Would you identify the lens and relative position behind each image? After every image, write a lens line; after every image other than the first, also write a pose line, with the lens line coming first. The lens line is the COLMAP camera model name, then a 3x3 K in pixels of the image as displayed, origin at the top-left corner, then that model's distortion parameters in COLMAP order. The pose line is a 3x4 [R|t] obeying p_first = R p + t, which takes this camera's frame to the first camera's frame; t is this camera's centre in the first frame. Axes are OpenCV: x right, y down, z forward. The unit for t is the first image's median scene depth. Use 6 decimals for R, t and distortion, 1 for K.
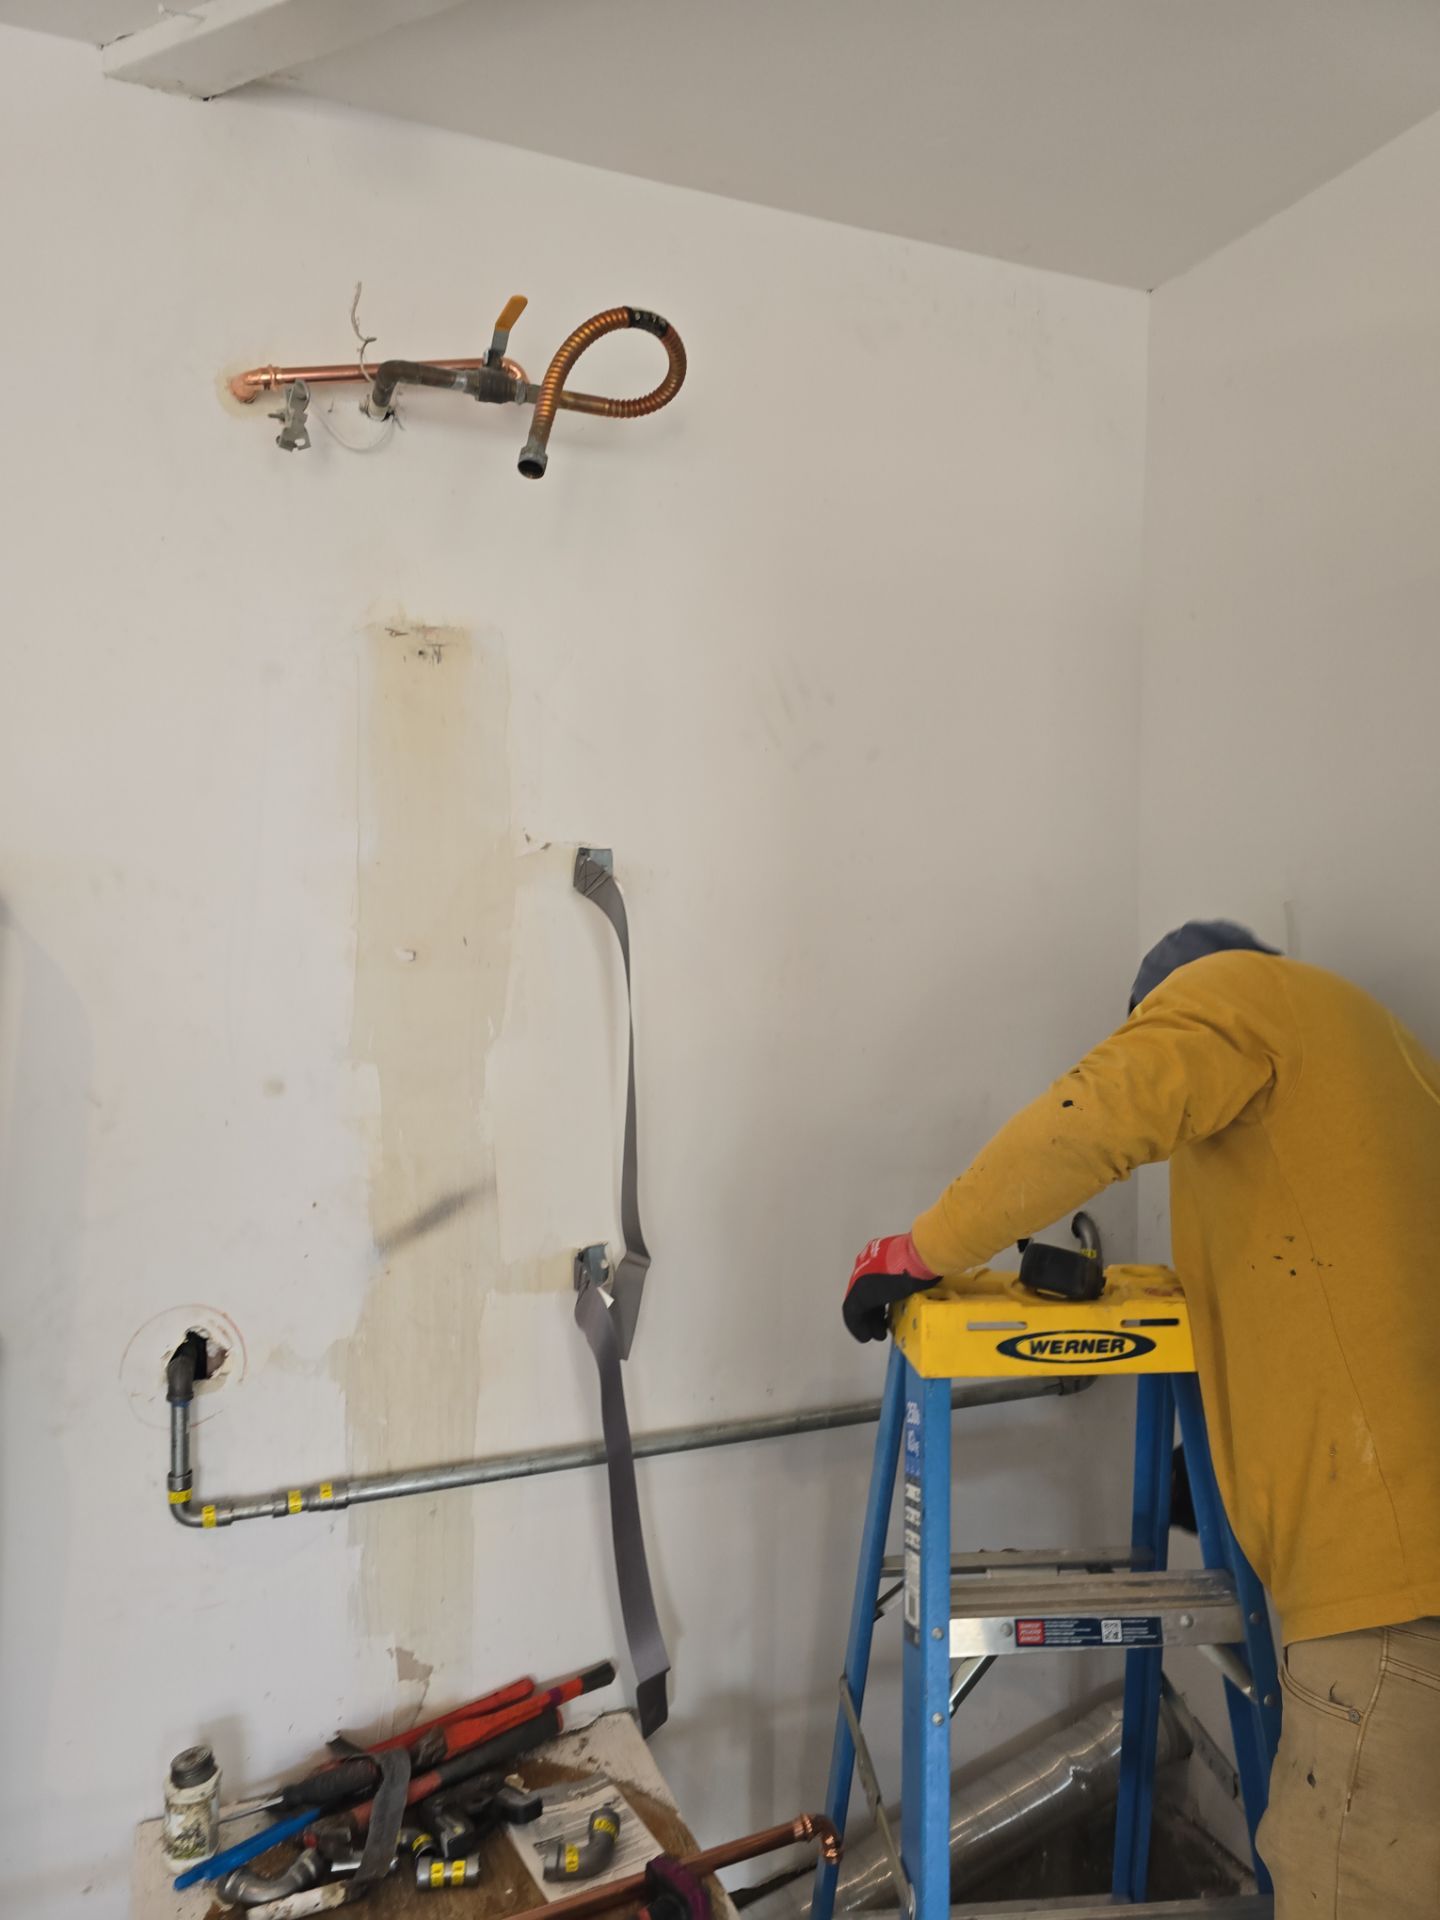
lens RADIAL K [[1282.7, 0, 728.2], [0, 1282.7, 946.3], [0, 0, 1]] dist [0.055480, -0.051628]
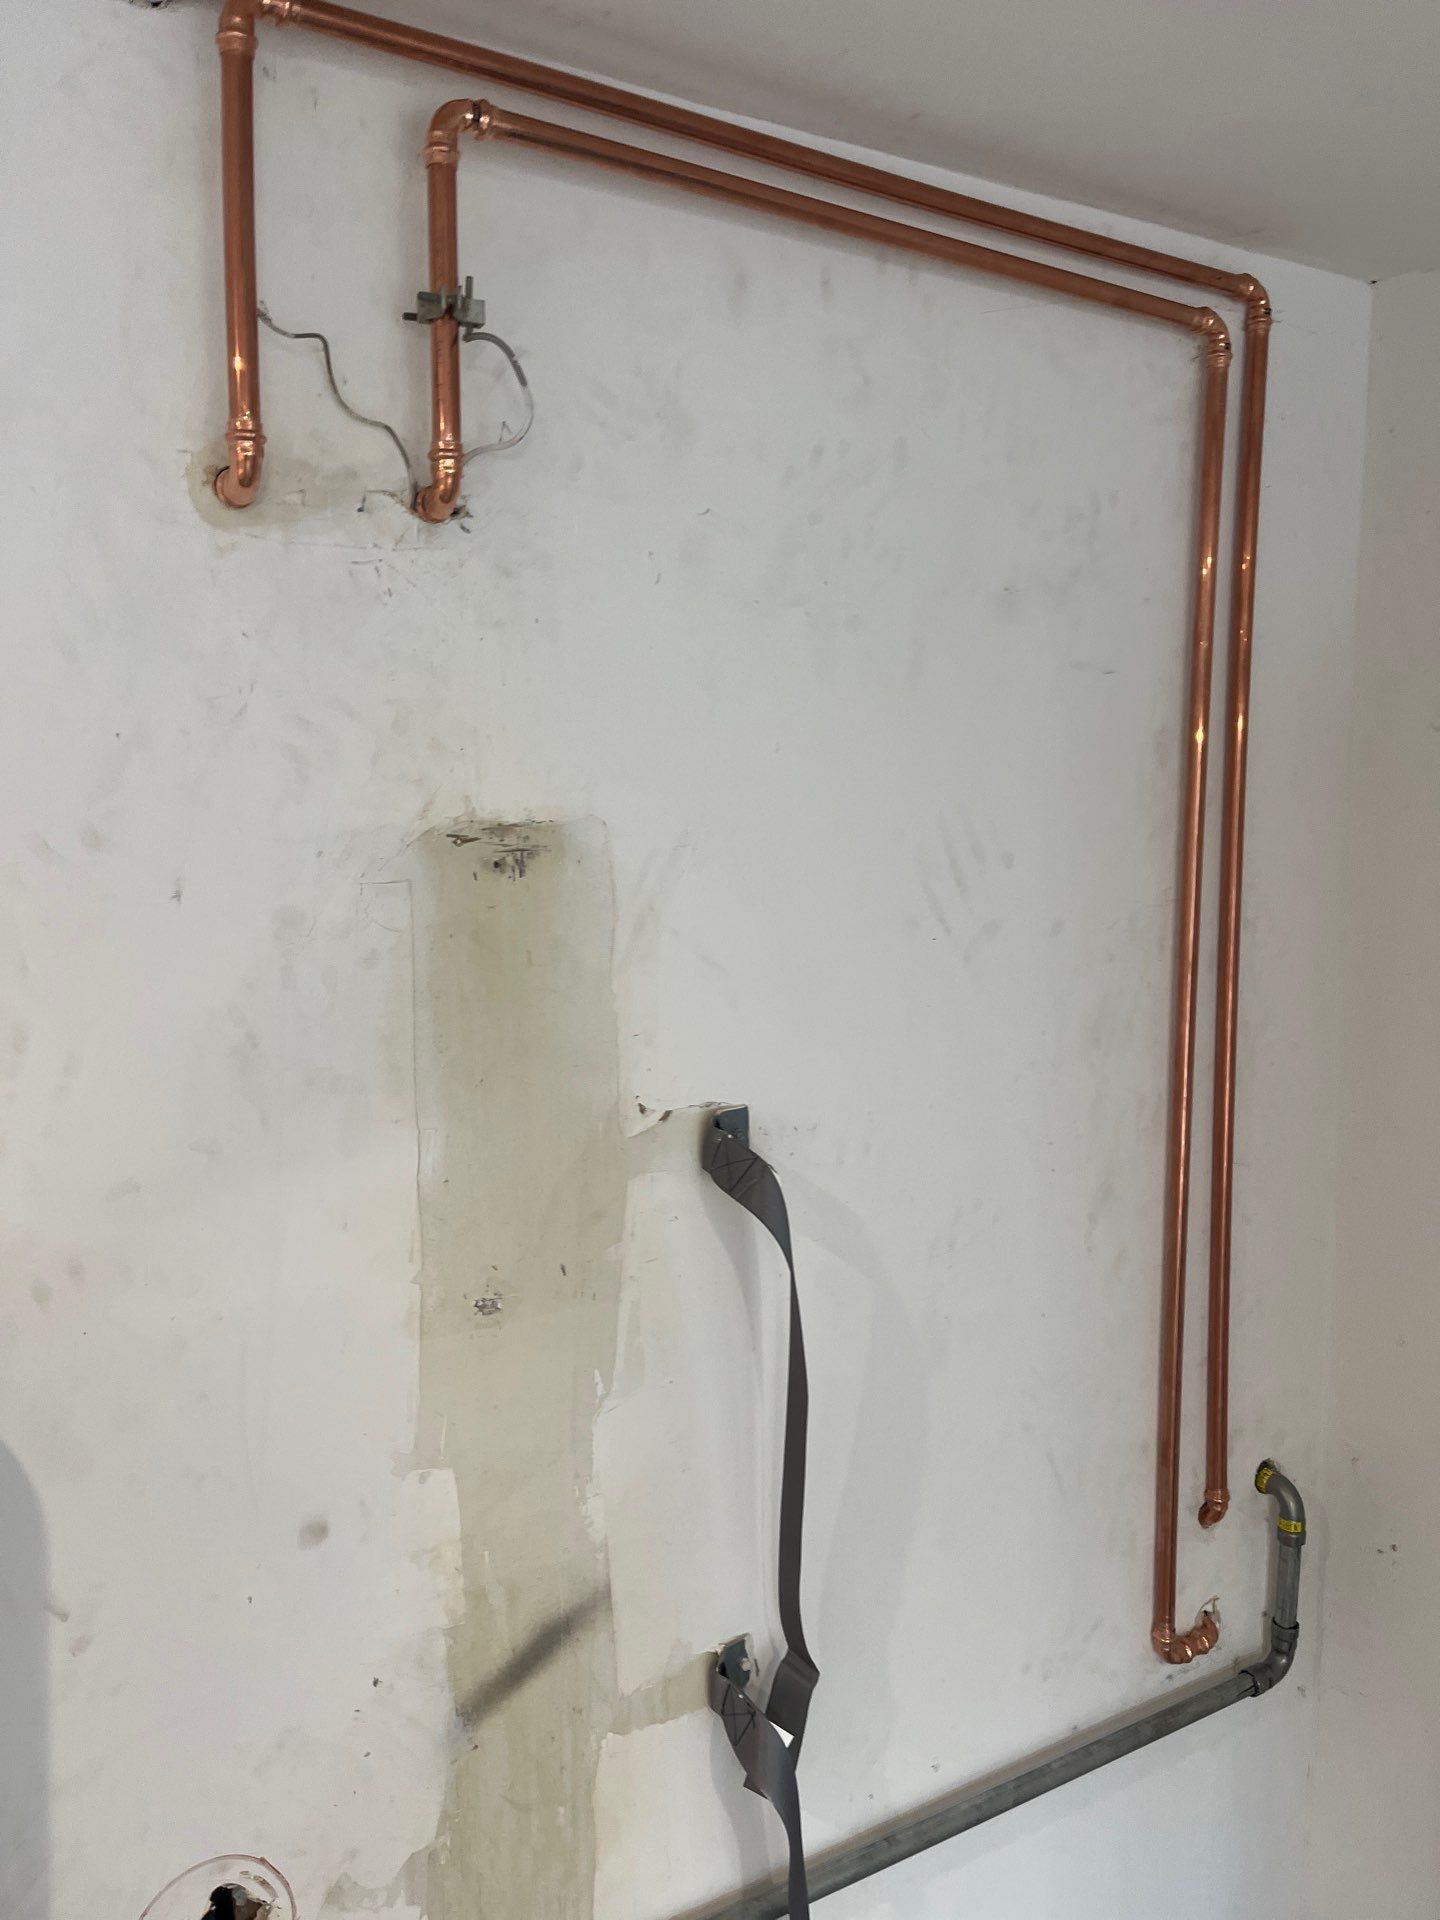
lens RADIAL K [[1458.3, 0, 735.4], [0, 1458.3, 947.4], [0, 0, 1]] dist [0.057228, -0.090798]
pose [[0.986435, -0.027538, 0.161828, -0.244667], [0.011282, 0.994870, 0.100526, -0.264788], [-0.163766, -0.097336, 0.981685, 0.231846]]
